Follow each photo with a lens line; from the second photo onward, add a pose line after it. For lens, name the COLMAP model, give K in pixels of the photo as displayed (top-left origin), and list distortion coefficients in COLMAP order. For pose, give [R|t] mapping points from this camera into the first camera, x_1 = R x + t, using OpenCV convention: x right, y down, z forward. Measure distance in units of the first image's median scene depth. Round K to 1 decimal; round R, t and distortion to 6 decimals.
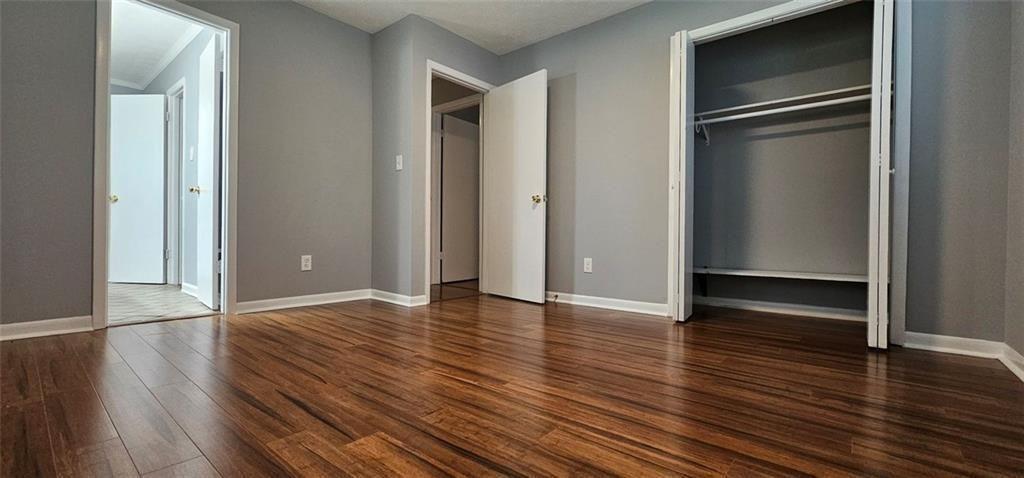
lens RADIAL K [[415.6, 0, 512.7], [0, 415.6, 236.4], [0, 0, 1]] dist [0.001419, -0.000088]
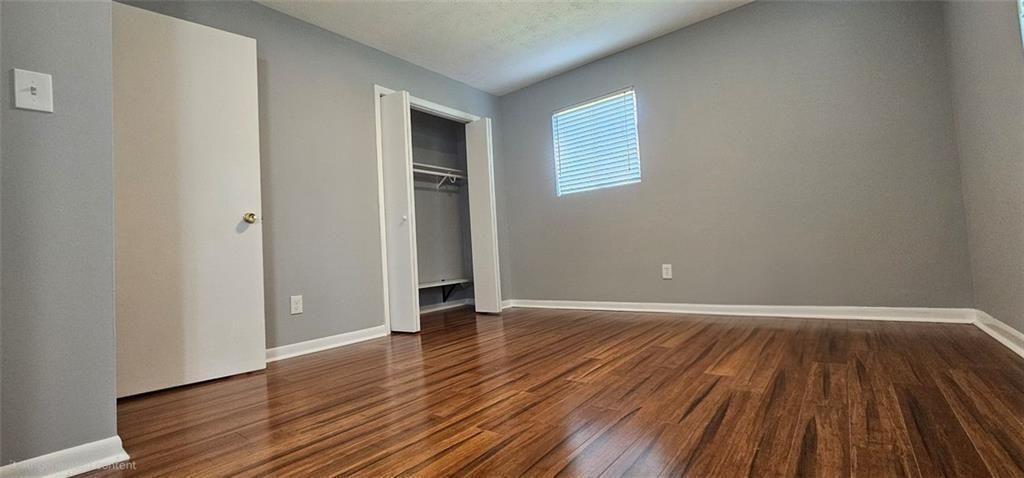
lens RADIAL K [[415.6, 0, 512.7], [0, 415.6, 236.4], [0, 0, 1]] dist [0.001419, -0.000088]
pose [[-0.015439, 0.032019, 0.999368, -1.210636], [0.070500, 0.997034, -0.030855, -0.015527], [-0.997392, 0.069979, -0.017650, 1.116256]]
